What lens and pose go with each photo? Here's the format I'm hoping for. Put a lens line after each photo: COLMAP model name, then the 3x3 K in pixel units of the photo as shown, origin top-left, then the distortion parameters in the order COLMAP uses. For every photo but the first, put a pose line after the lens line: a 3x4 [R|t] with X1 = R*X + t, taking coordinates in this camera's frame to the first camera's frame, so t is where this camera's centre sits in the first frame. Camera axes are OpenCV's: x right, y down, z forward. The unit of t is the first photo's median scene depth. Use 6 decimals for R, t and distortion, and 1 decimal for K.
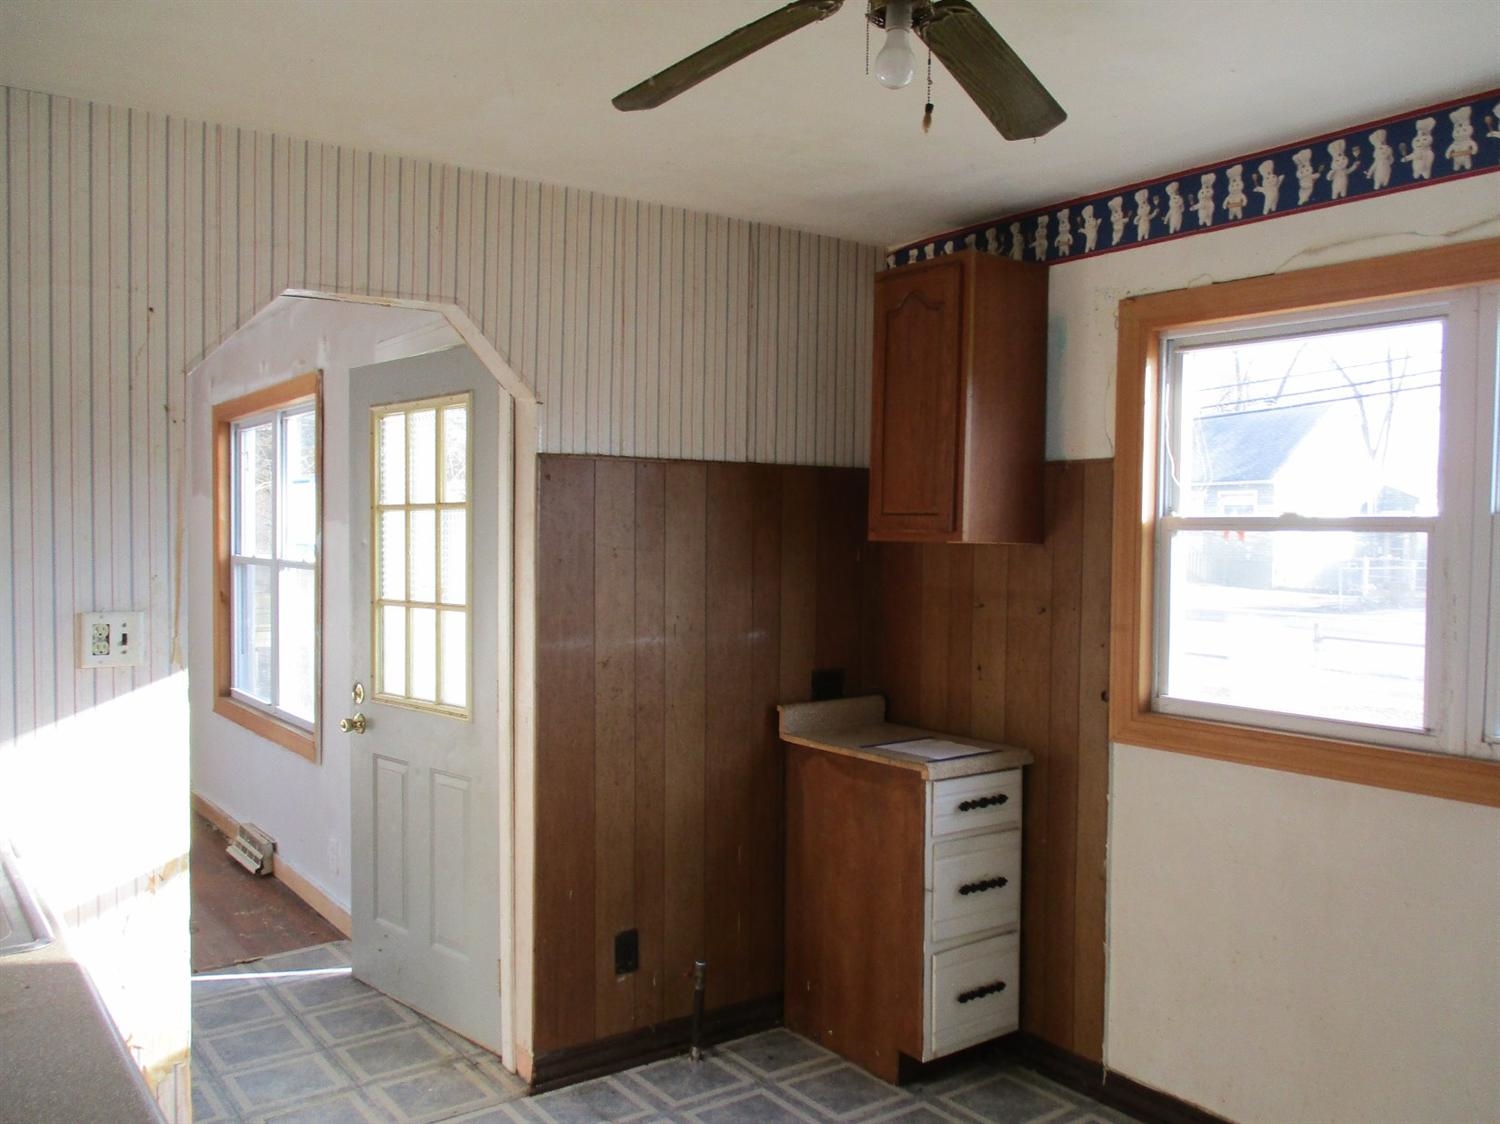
lens RADIAL K [[1260.4, 0, 750.1], [0, 1260.4, 562.2], [0, 0, 1]] dist [-0.010472, -0.009045]
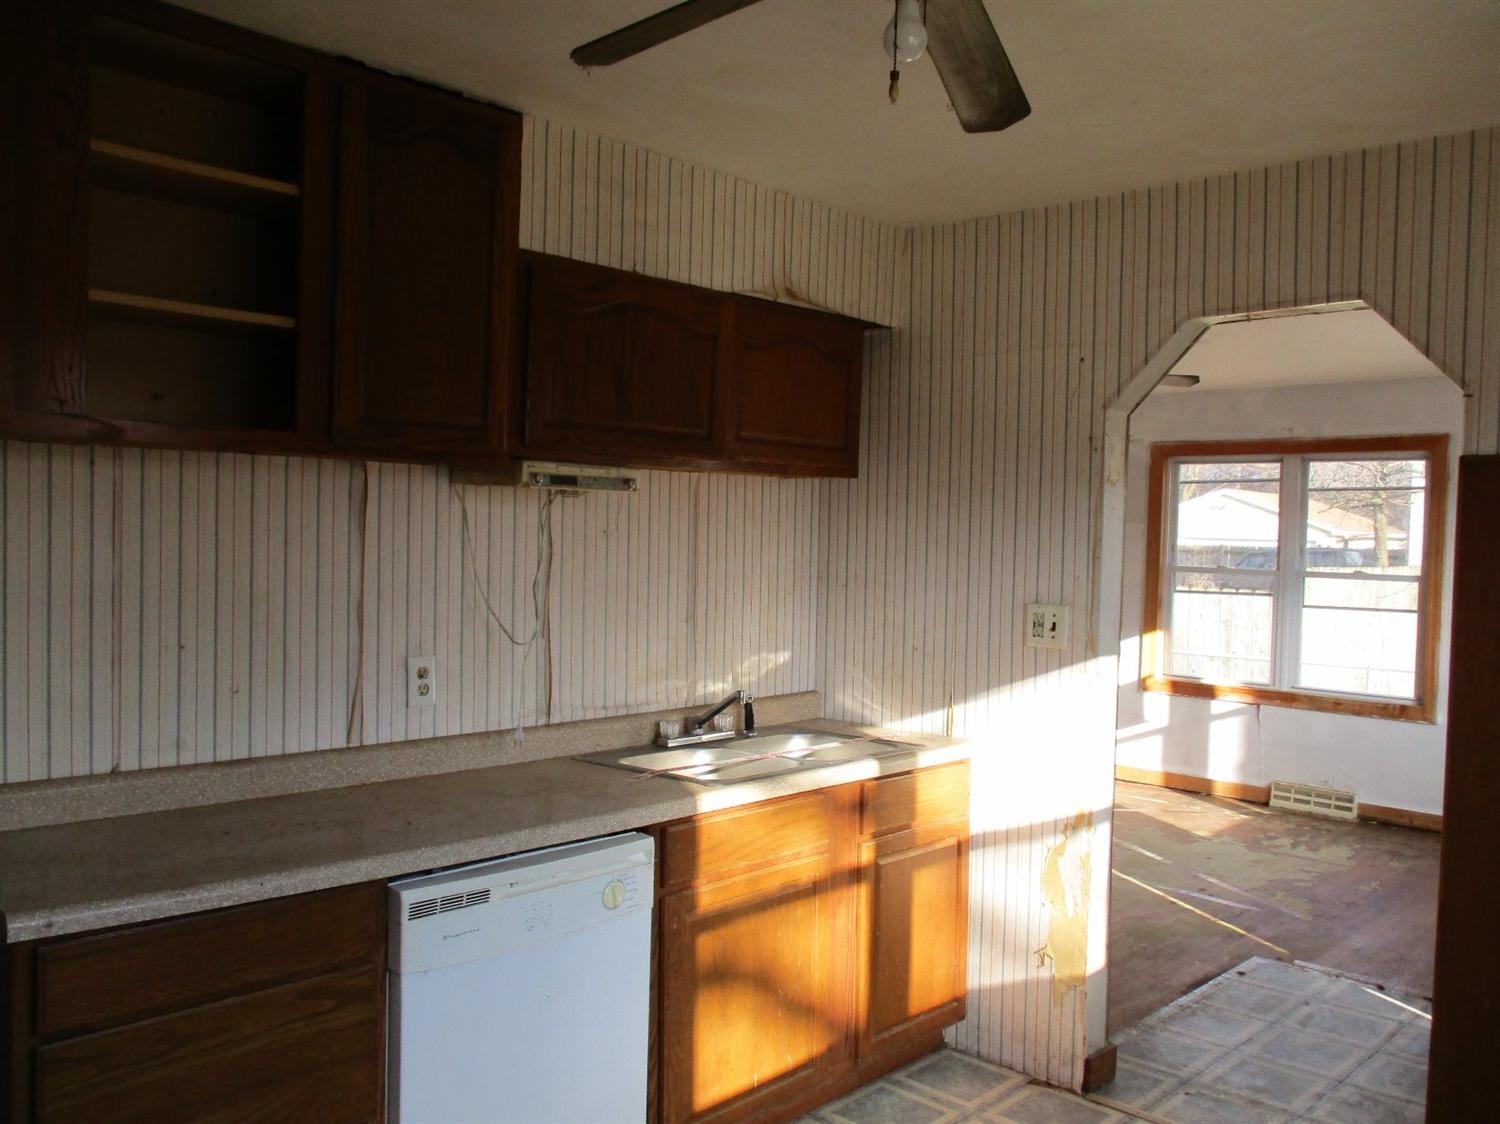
lens RADIAL K [[1260.4, 0, 750.7], [0, 1260.4, 563.8], [0, 0, 1]] dist [-0.010472, -0.009045]
pose [[0.182436, 0.027021, -0.982846, 0.668099], [-0.049568, 0.998604, 0.018254, -0.009095], [0.981967, 0.045388, 0.183521, 0.462832]]
